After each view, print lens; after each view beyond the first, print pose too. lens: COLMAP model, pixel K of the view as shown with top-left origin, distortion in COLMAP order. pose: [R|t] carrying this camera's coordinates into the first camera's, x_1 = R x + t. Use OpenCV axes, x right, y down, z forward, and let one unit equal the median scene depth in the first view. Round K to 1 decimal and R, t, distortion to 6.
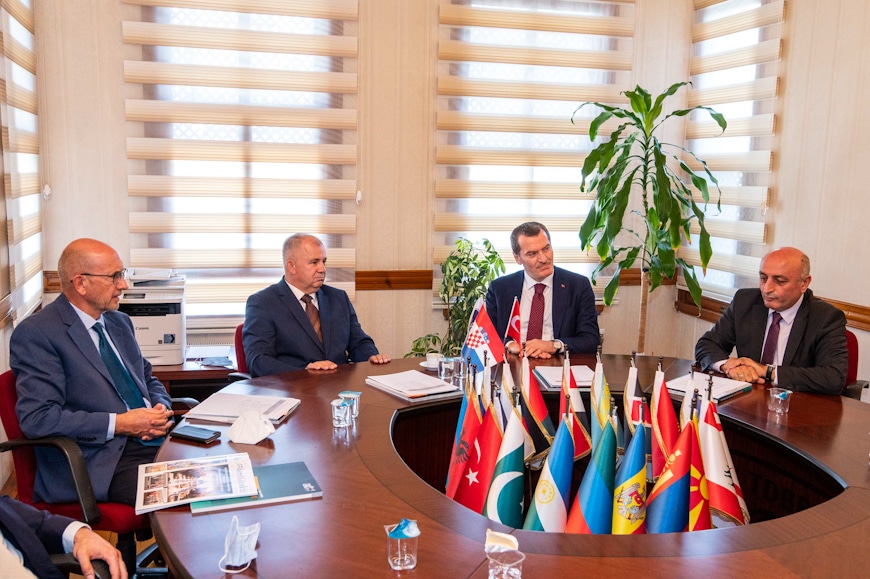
lens RADIAL K [[857.0, 0, 441.2], [0, 857.0, 287.9], [0, 0, 1]] dist [0.025266, 0.000000]
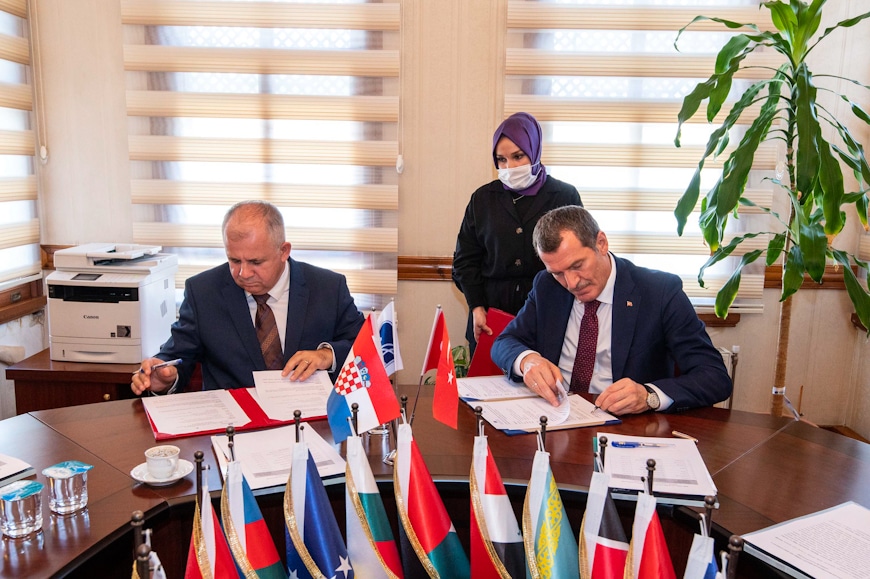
lens RADIAL K [[769.7, 0, 439.3], [0, 769.7, 293.4], [0, 0, 1]] dist [0.009631, 0.012684]
pose [[0.958397, 0.043807, -0.282059, 0.150165], [-0.037498, 0.998912, 0.027729, -0.006990], [0.282966, -0.015998, 0.958996, 0.344009]]
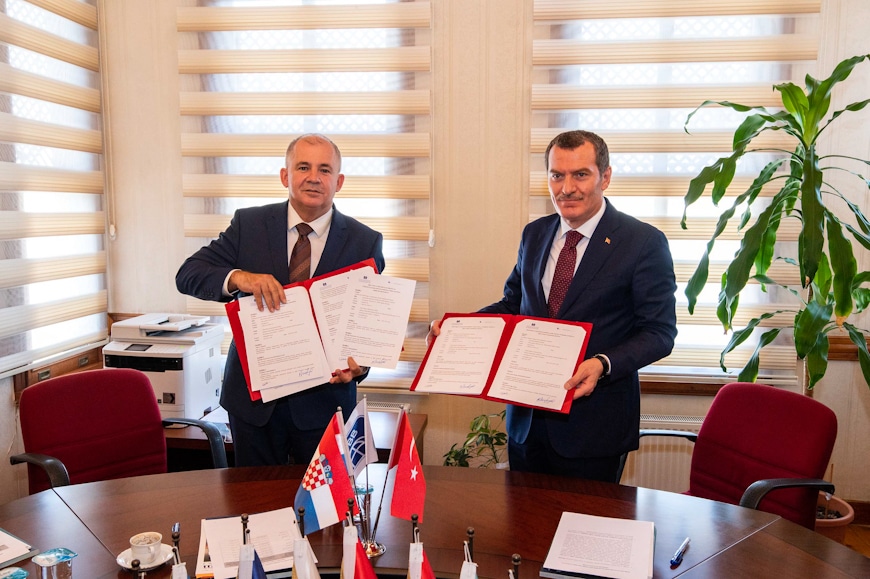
lens RADIAL K [[750.7, 0, 435.8], [0, 750.7, 294.4], [0, 0, 1]] dist [0.014352, -0.001008]
pose [[0.920071, 0.029658, -0.390628, 0.203746], [-0.041217, 0.998924, -0.021240, -0.036861], [0.389577, 0.035643, 0.920304, 0.349227]]
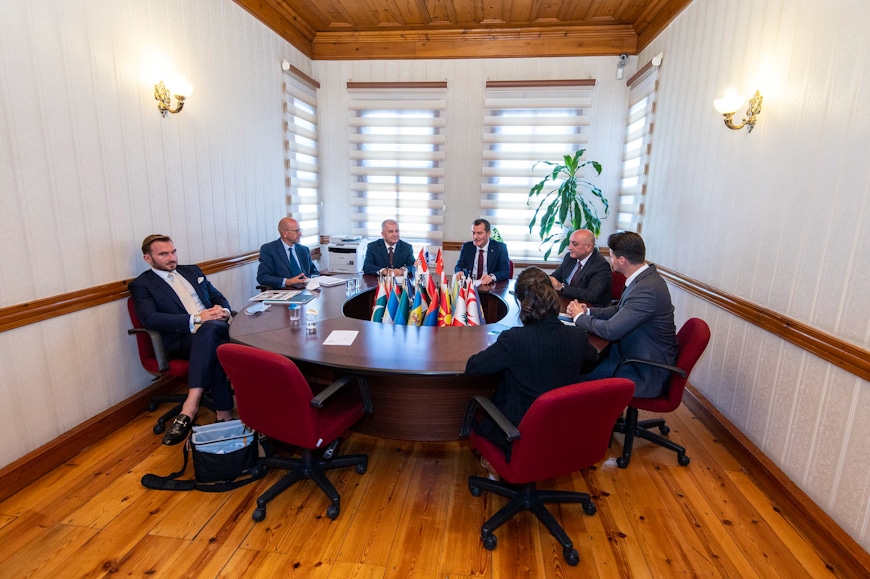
lens RADIAL K [[457.0, 0, 433.1], [0, 457.0, 296.4], [0, 0, 1]] dist [0.009193, -0.010106]
pose [[0.909377, 0.087769, -0.406608, 0.398887], [-0.060582, 0.995009, 0.079288, 0.031681], [0.411538, -0.047470, 0.910156, -0.106759]]
